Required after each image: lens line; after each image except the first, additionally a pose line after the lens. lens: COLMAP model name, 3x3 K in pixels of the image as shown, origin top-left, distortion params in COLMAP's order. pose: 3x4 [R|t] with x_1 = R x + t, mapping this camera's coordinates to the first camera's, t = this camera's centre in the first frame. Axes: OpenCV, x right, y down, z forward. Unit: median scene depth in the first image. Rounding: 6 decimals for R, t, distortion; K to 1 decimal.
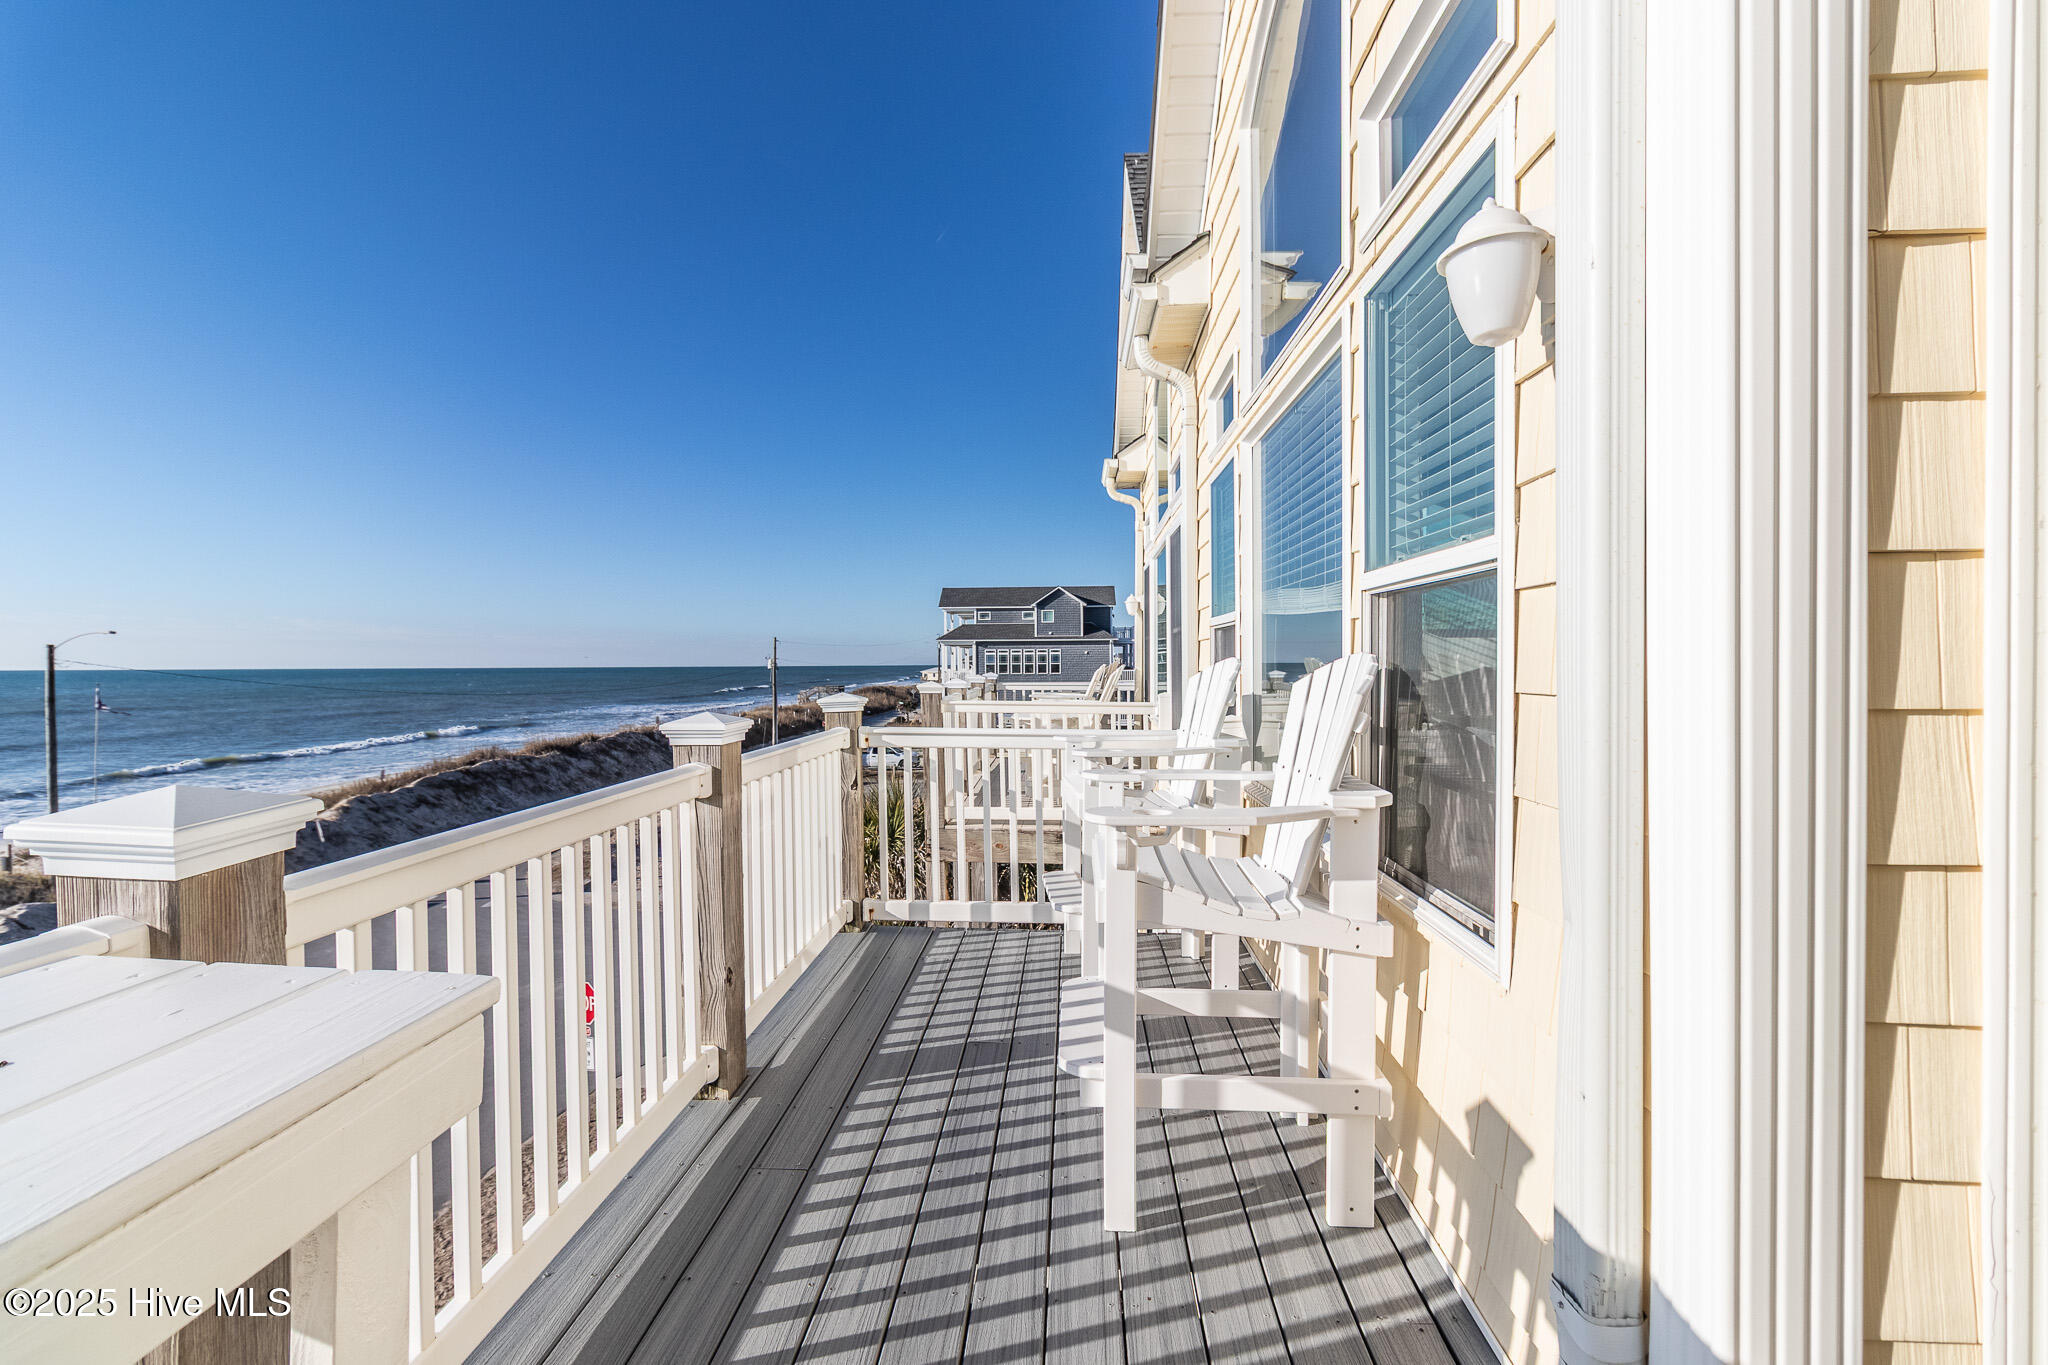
lens RADIAL K [[946.3, 0, 1013.5], [0, 946.3, 681.8], [0, 0, 1]] dist [0.001985, 0.000832]
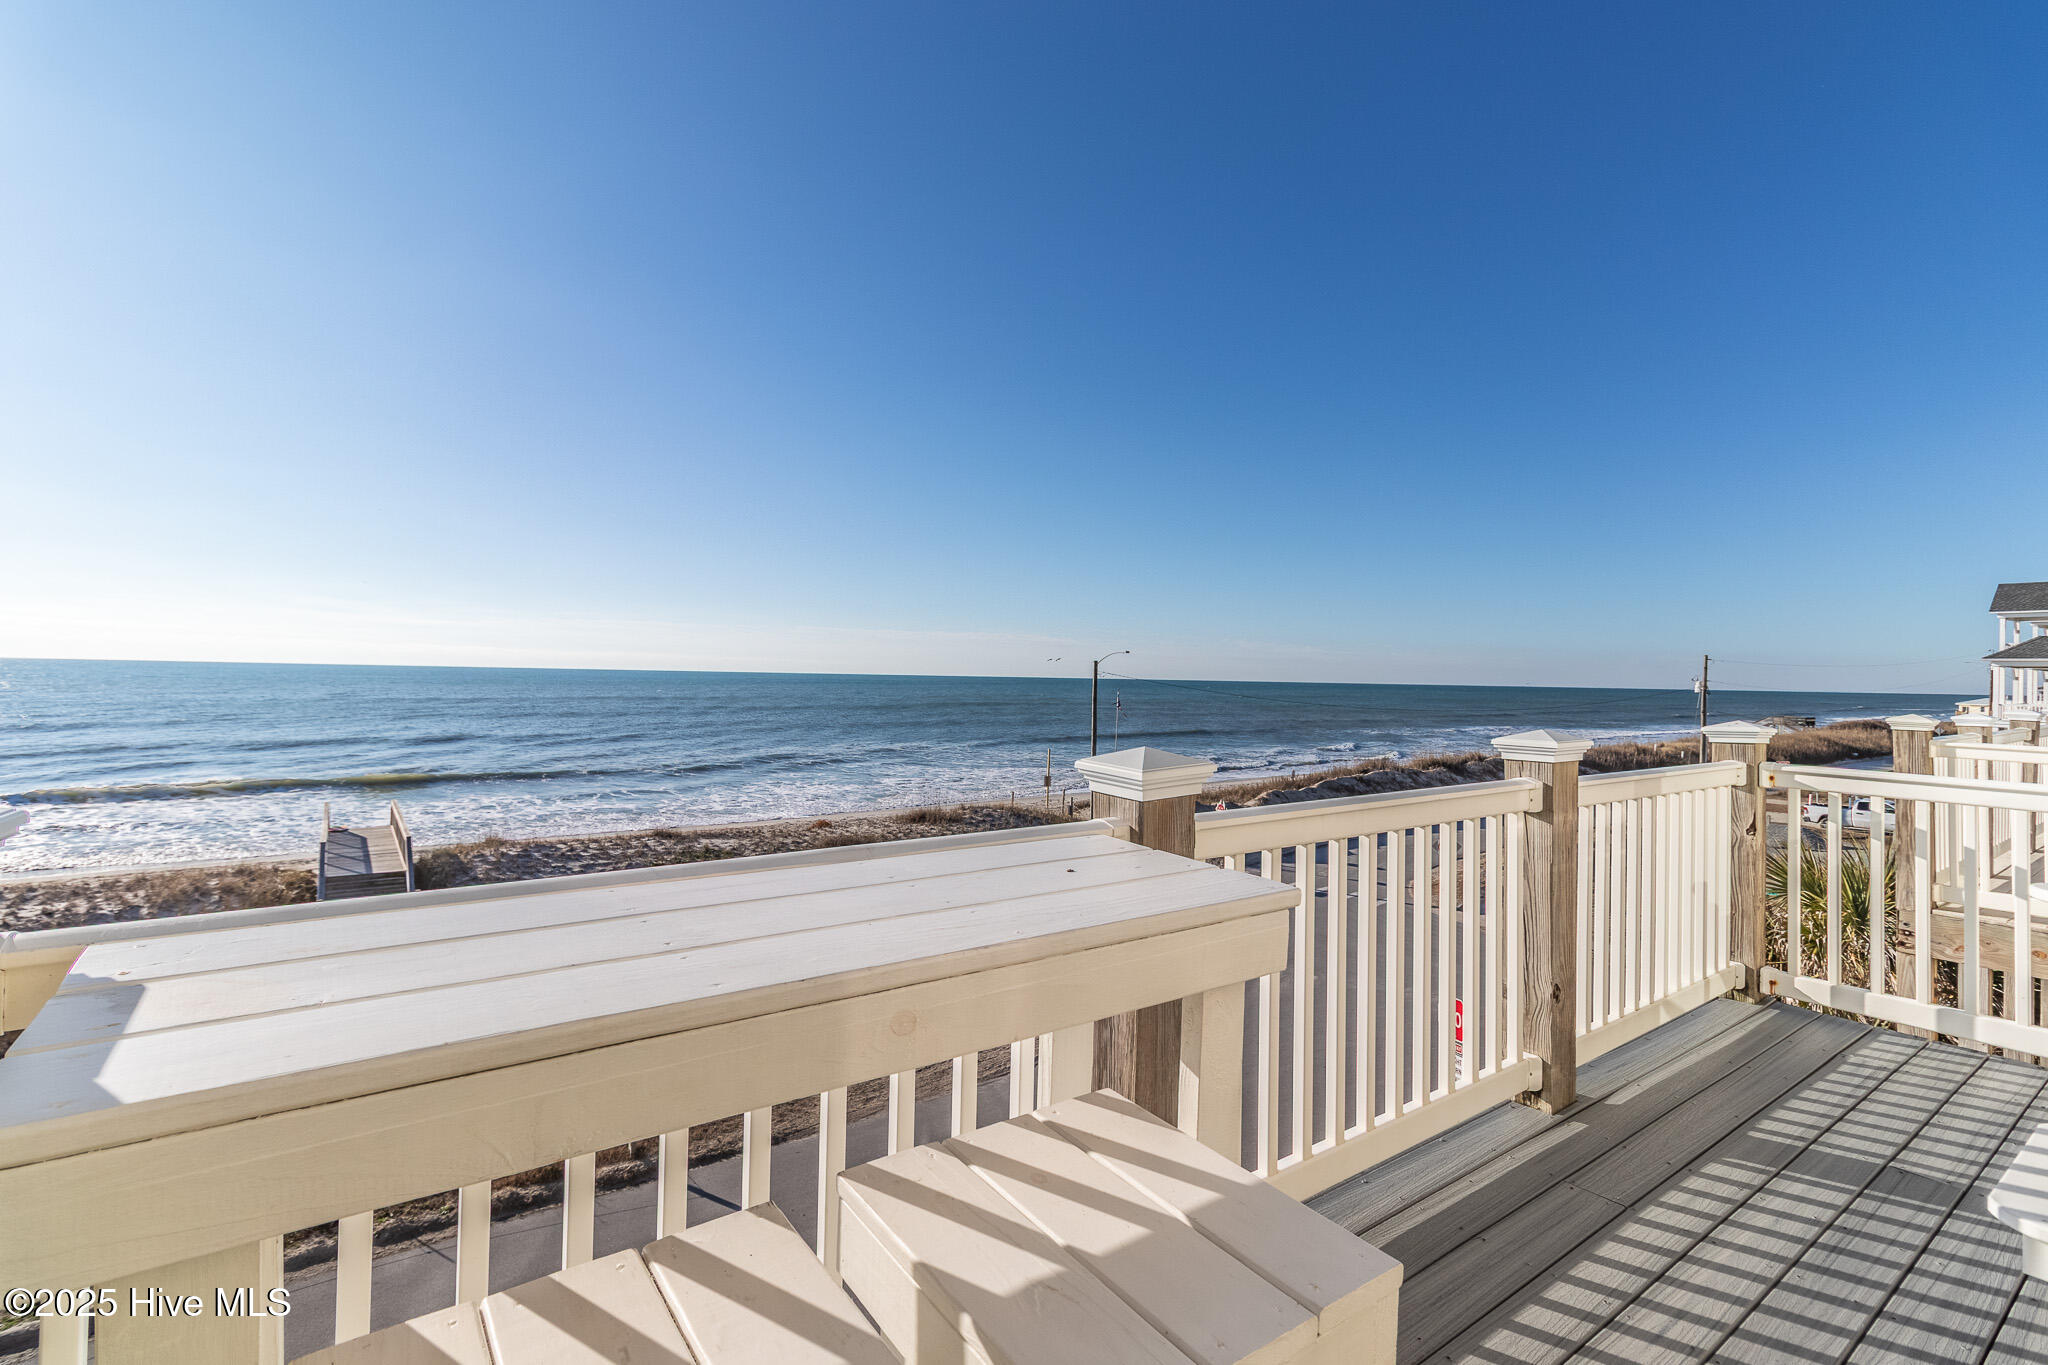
lens RADIAL K [[946.3, 0, 1007.0], [0, 946.3, 673.9], [0, 0, 1]] dist [0.001985, 0.000832]
pose [[0.632691, 0.014532, -0.774268, 0.094720], [-0.035795, 0.999304, -0.010494, 0.002207], [0.773577, 0.034355, 0.632771, -0.093576]]
